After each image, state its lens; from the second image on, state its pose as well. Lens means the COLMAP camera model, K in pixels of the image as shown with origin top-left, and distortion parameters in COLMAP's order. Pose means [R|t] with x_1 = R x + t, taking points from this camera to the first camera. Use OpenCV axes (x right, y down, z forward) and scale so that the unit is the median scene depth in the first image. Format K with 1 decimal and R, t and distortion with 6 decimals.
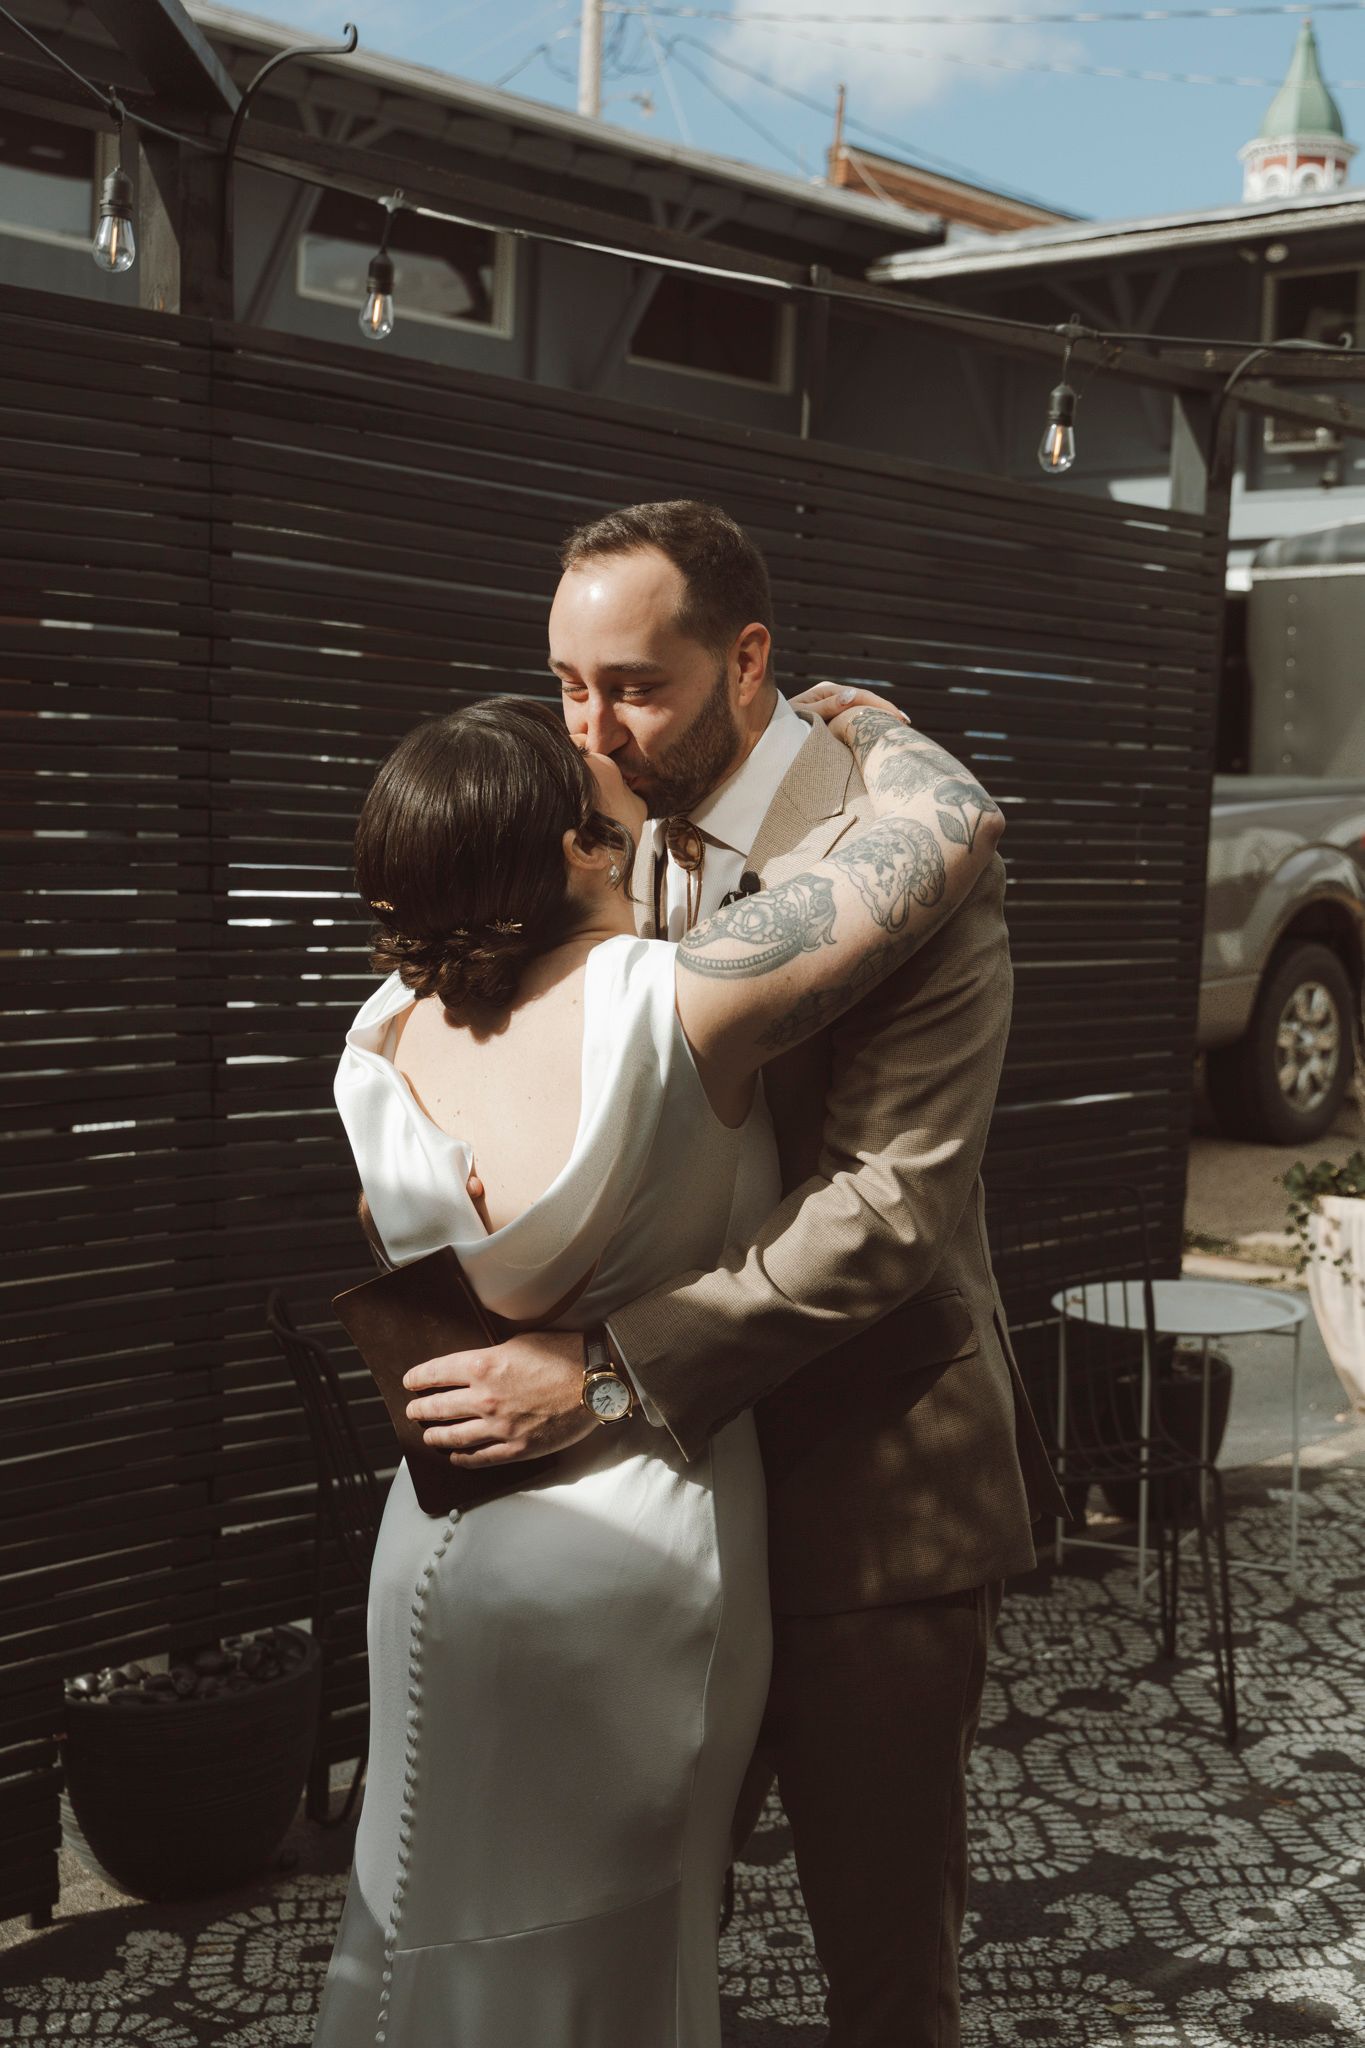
lens RADIAL K [[2714.8, 0, 676.6], [0, 2714.8, 1009.3], [0, 0, 1]] dist [0.042052, -0.038798]
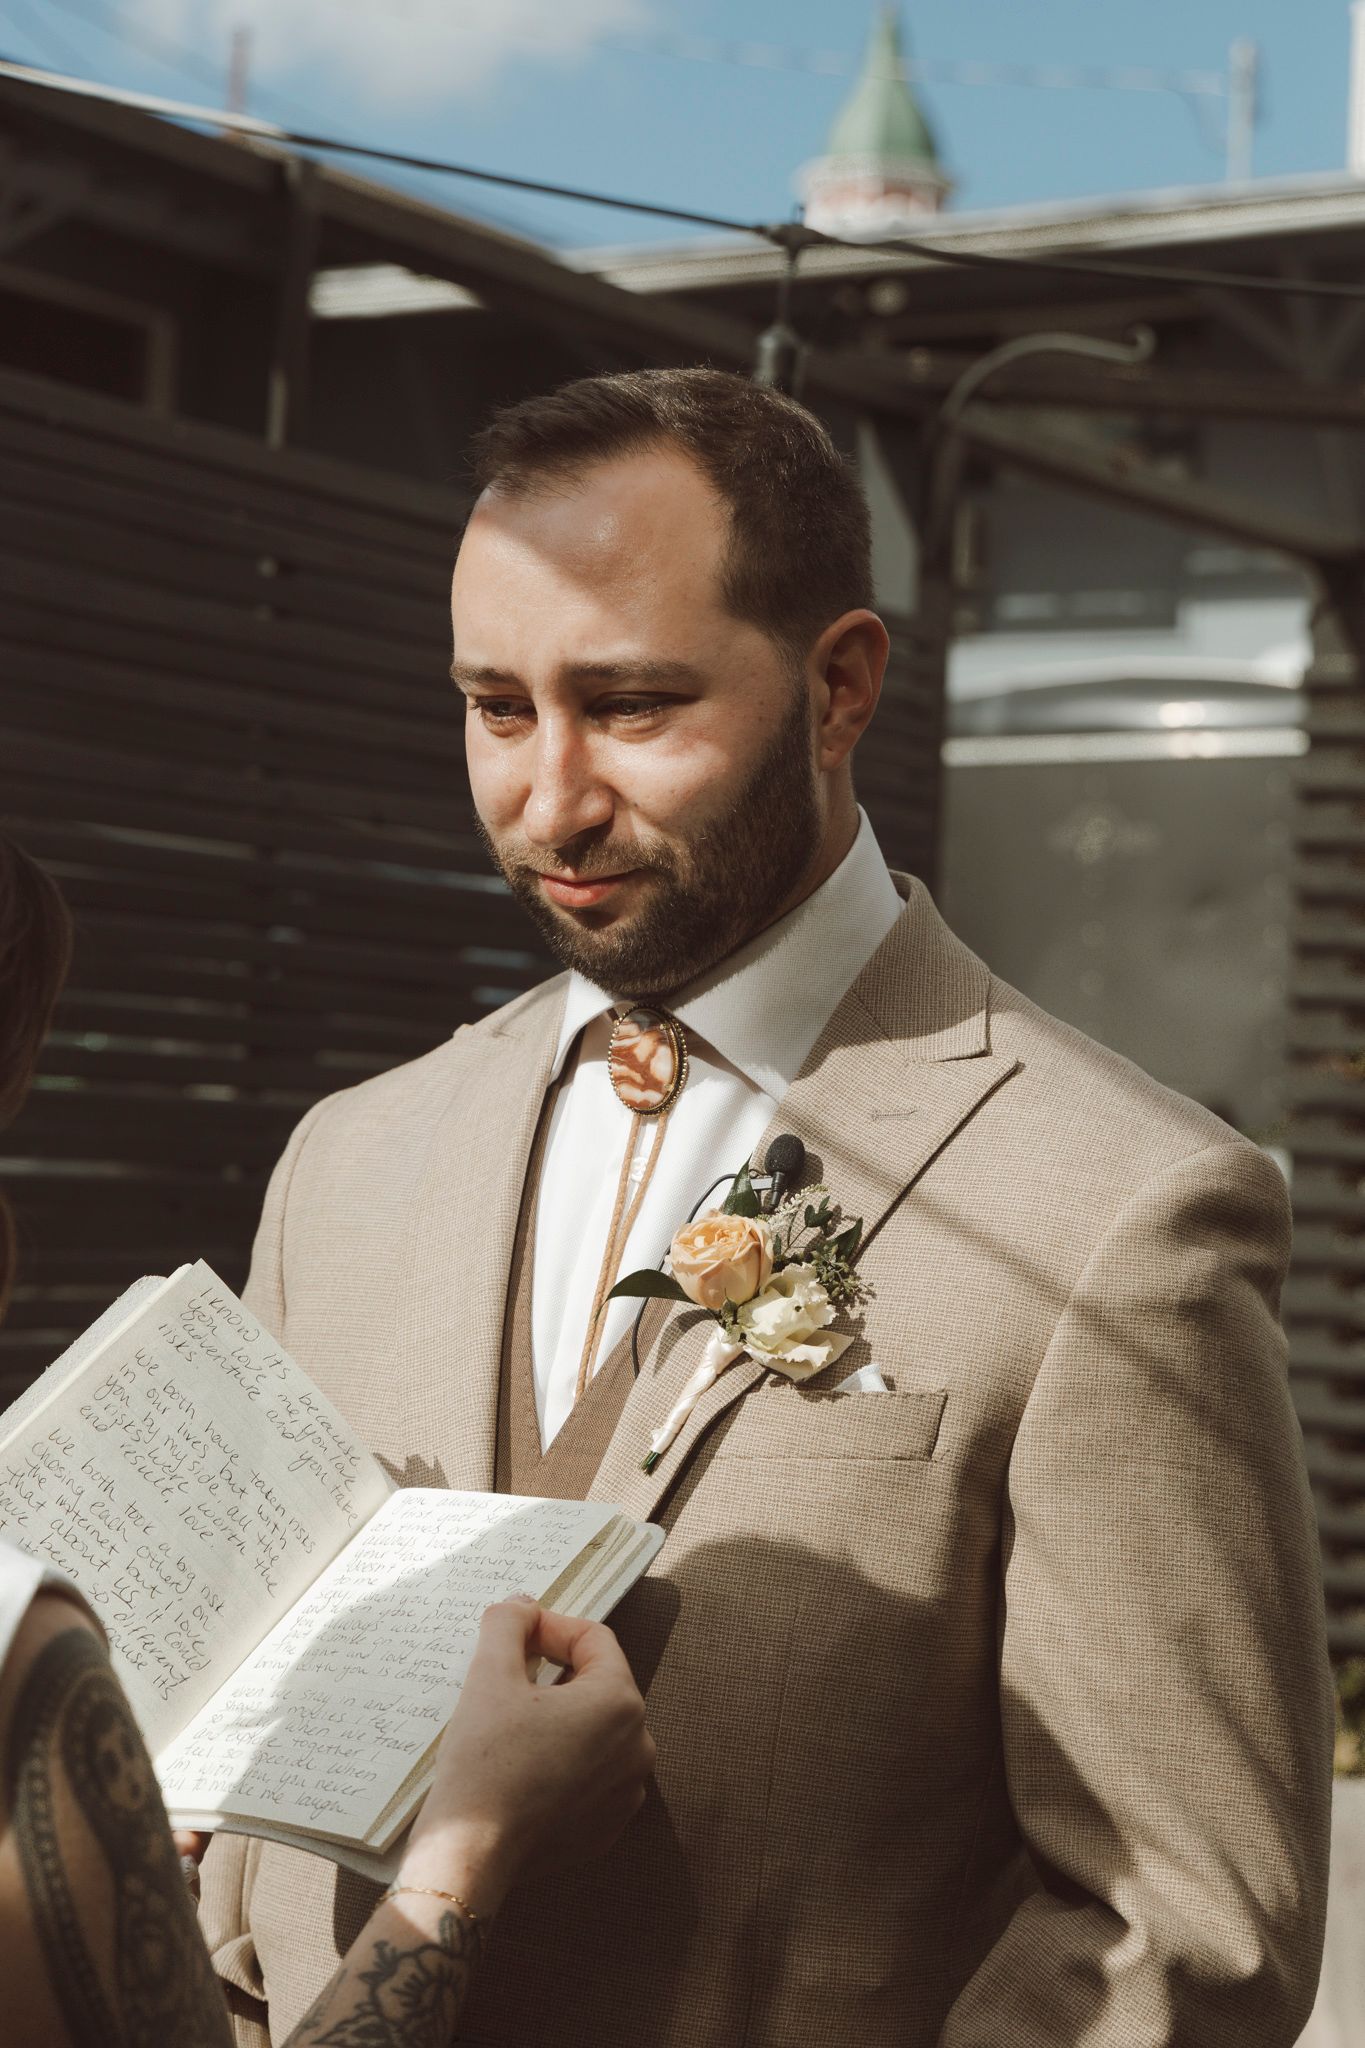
lens RADIAL K [[4058.8, 0, 682.5], [0, 4058.8, 1024.0], [0, 0, 1]] dist [-0.021717, -0.125624]
pose [[0.984625, 0.011264, 0.174320, -0.018781], [0.005464, 0.995444, -0.095188, -0.006510], [-0.174599, 0.094677, 0.980077, 0.173940]]
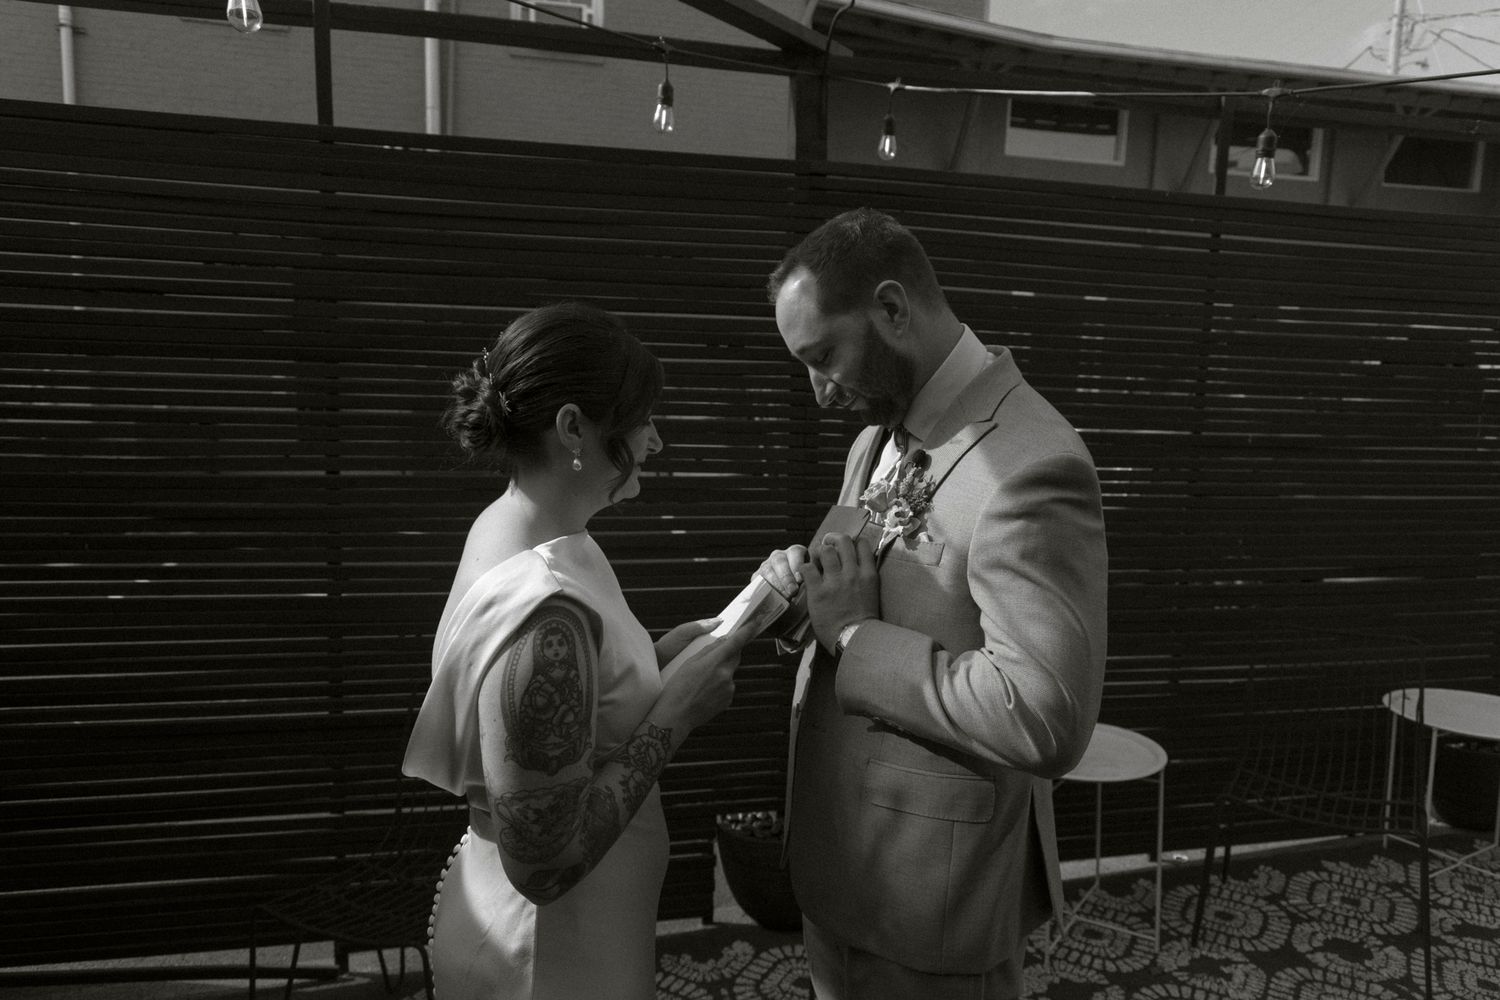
lens RADIAL K [[1016.8, 0, 750.0], [0, 1016.8, 500.0], [0, 0, 1]] dist [0.009344, 0.003709]
pose [[0.827378, 0.061259, -0.558294, 0.204046], [-0.043965, 0.998048, 0.044356, -0.032999], [0.559921, -0.012154, 0.828457, 0.323185]]
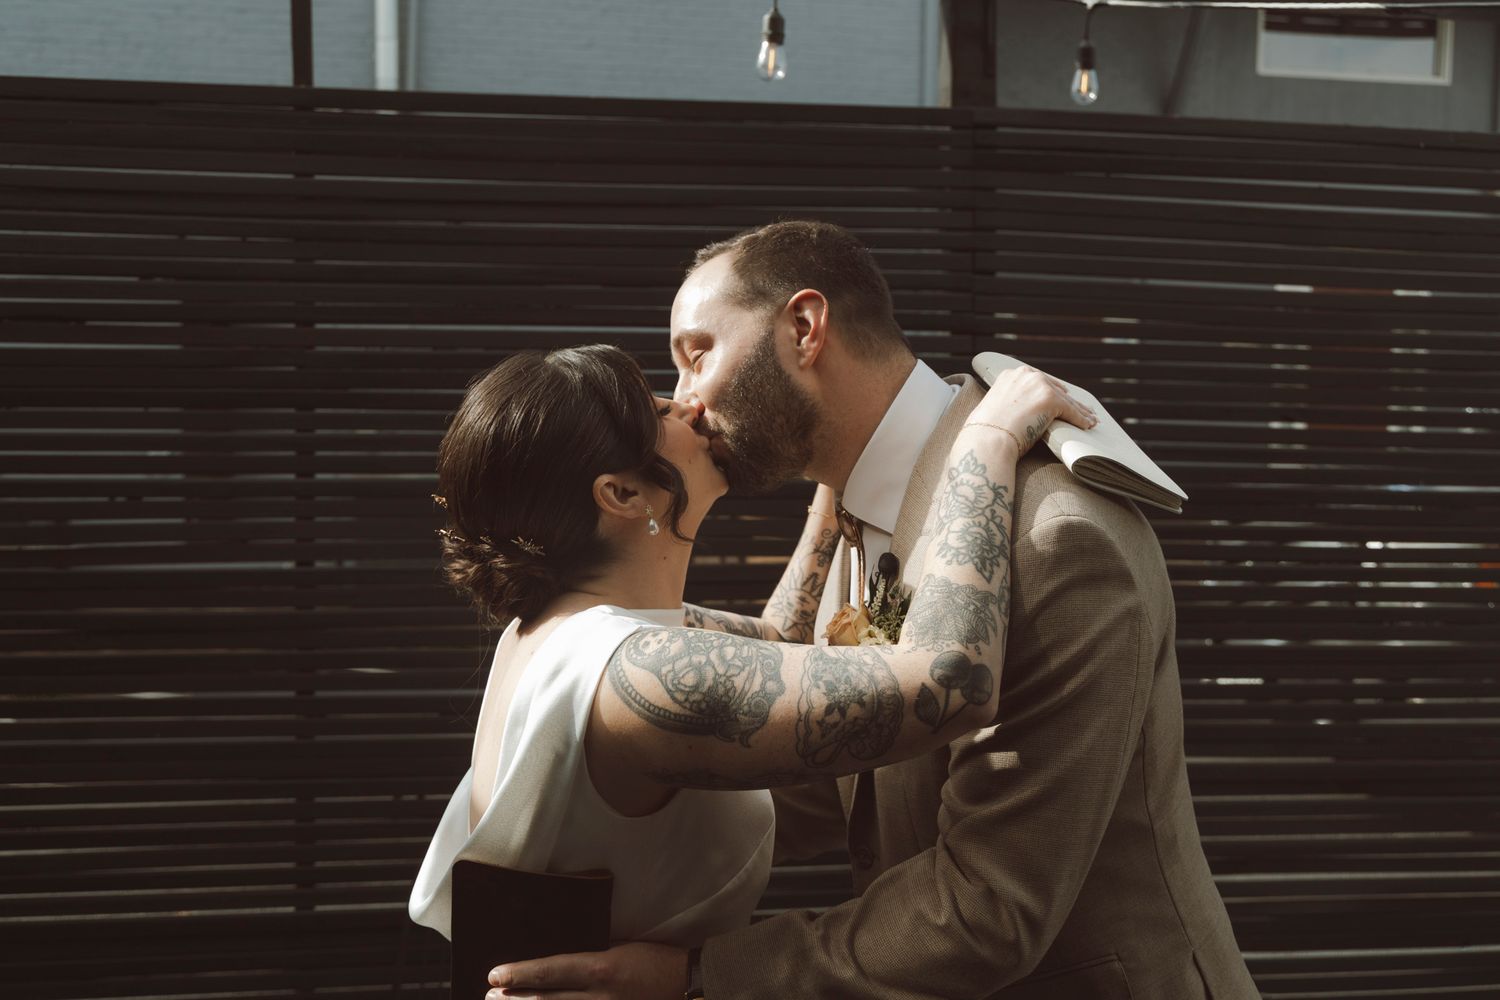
lens RADIAL K [[1610.6, 0, 750.7], [0, 1610.6, 544.8], [0, 0, 1]] dist [-0.015447, 0.014716]
pose [[0.787097, 0.020317, -0.616495, 0.229409], [-0.027681, 0.999614, -0.002399, -0.022146], [0.616208, 0.018953, 0.787355, 0.260507]]
